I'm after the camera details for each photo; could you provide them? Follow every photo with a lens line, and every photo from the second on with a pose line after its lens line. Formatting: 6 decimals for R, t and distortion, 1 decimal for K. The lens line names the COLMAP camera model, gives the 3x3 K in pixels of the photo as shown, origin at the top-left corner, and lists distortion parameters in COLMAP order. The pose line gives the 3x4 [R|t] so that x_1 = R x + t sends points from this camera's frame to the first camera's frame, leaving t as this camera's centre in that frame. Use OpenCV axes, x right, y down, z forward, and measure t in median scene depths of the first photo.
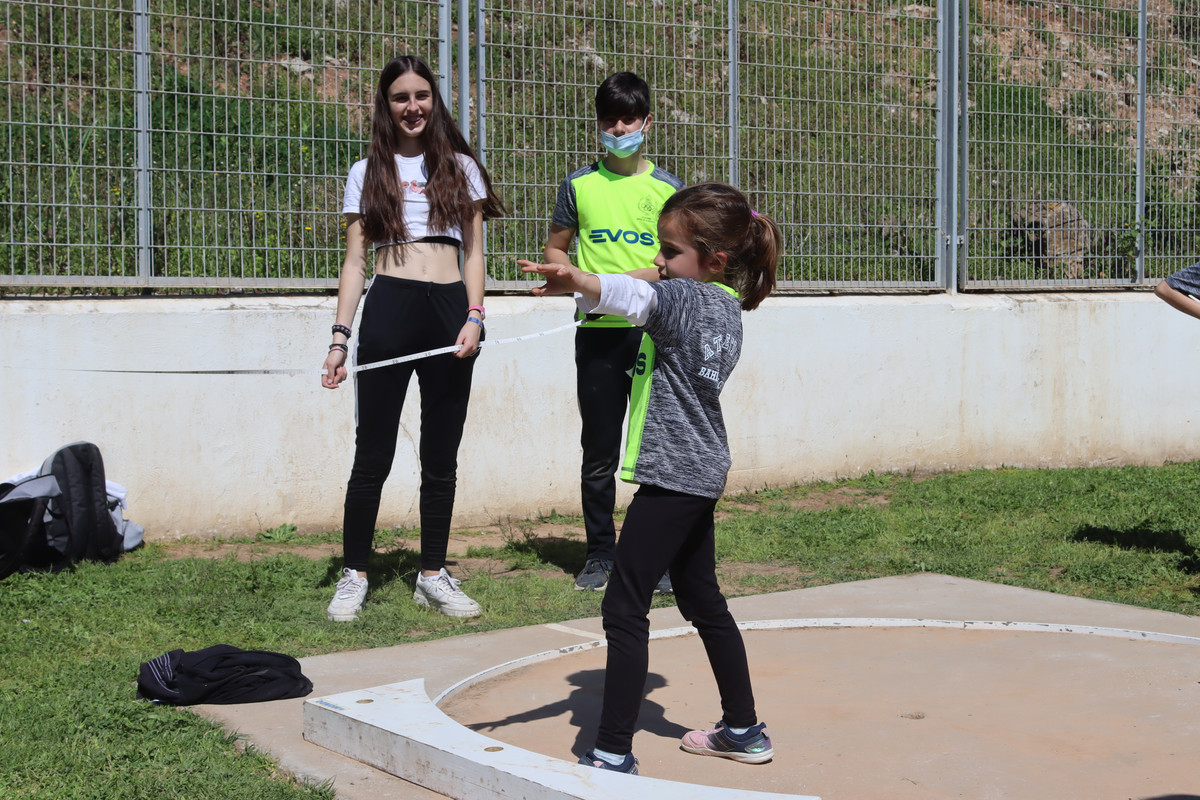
lens RADIAL K [[1674.5, 0, 600.7], [0, 1674.5, 367.5], [0, 0, 1]] dist [-0.075349, 0.074256]
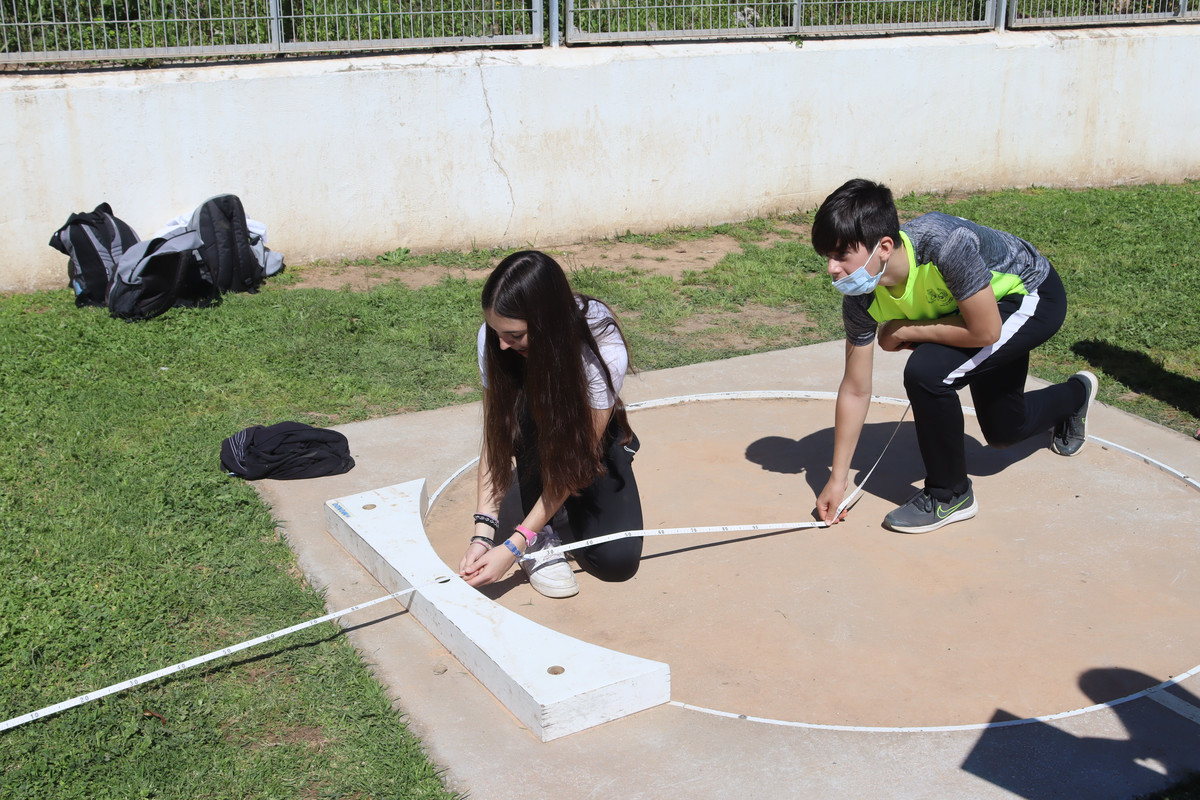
lens RADIAL K [[1391.0, 0, 600.0], [0, 1391.0, 400.0], [0, 0, 1]] dist [-0.131016, 0.165264]
pose [[0.992062, 0.041871, -0.118571, 0.080765], [-0.005198, 0.955782, 0.294029, -0.098439], [0.125639, -0.291079, 0.948413, 0.024474]]
